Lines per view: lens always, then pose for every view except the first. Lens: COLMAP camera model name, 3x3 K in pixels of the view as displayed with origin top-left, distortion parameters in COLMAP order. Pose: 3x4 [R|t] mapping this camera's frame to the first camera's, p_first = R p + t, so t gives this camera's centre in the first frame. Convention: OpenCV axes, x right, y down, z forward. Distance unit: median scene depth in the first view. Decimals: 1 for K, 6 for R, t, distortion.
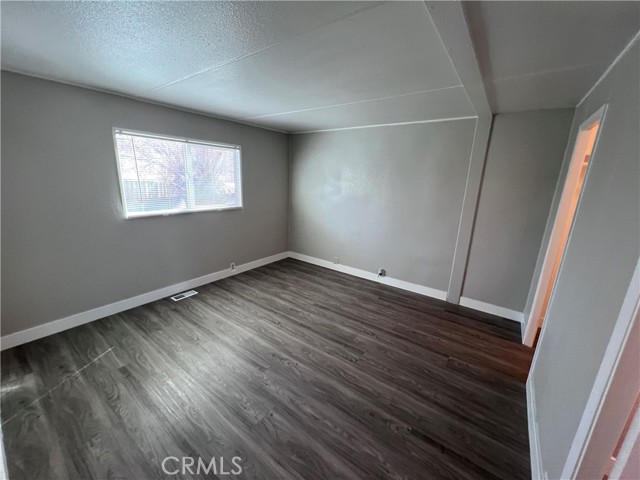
lens RADIAL K [[256.3, 0, 321.7], [0, 256.3, 244.1], [0, 0, 1]] dist [0.000420, 0.000378]
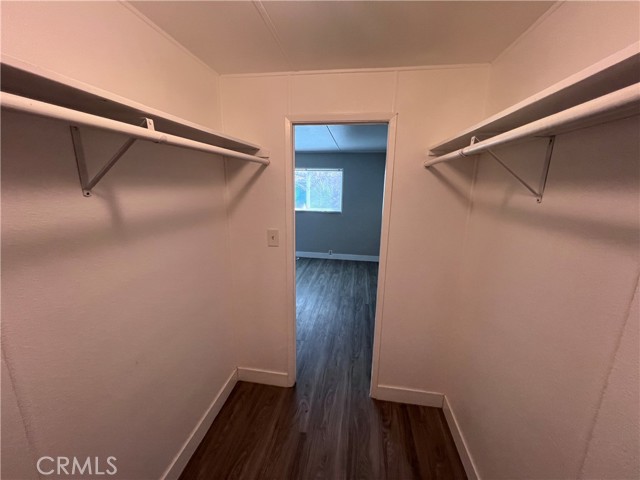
lens RADIAL K [[256.3, 0, 321.7], [0, 256.3, 238.4], [0, 0, 1]] dist [0.000420, 0.000378]
pose [[0.436427, 0.137117, -0.889230, 1.025538], [-0.233372, 0.971746, 0.035303, -0.033926], [0.868947, 0.192114, 0.456095, 0.352324]]
